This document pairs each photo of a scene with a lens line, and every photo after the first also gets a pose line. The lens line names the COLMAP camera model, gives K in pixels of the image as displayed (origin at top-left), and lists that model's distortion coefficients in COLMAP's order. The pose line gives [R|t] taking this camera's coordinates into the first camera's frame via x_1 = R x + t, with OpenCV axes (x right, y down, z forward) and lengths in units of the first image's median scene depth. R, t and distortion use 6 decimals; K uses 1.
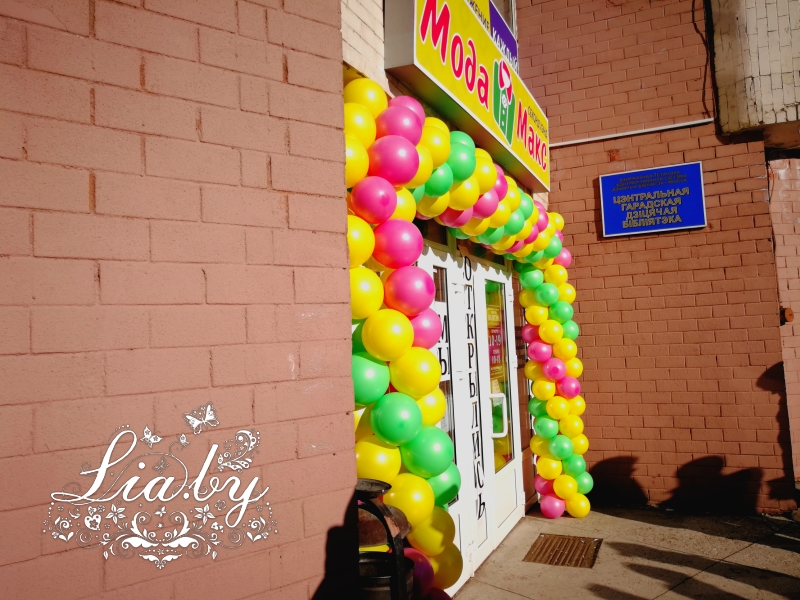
lens RADIAL K [[621.7, 0, 400.0], [0, 621.7, 300.0], [0, 0, 1]] dist [-0.006539, 0.005468]
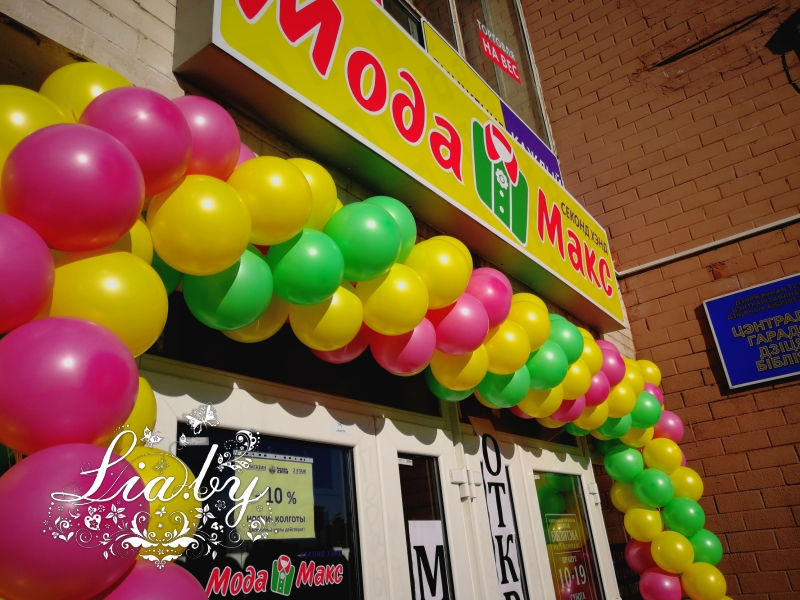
lens RADIAL K [[621.7, 0, 400.0], [0, 621.7, 300.0], [0, 0, 1]] dist [-0.006539, 0.005468]
pose [[0.977892, -0.126223, -0.166718, 0.115235], [0.067457, 0.945067, -0.319841, -0.005052], [0.197931, 0.301524, 0.932688, 0.311863]]
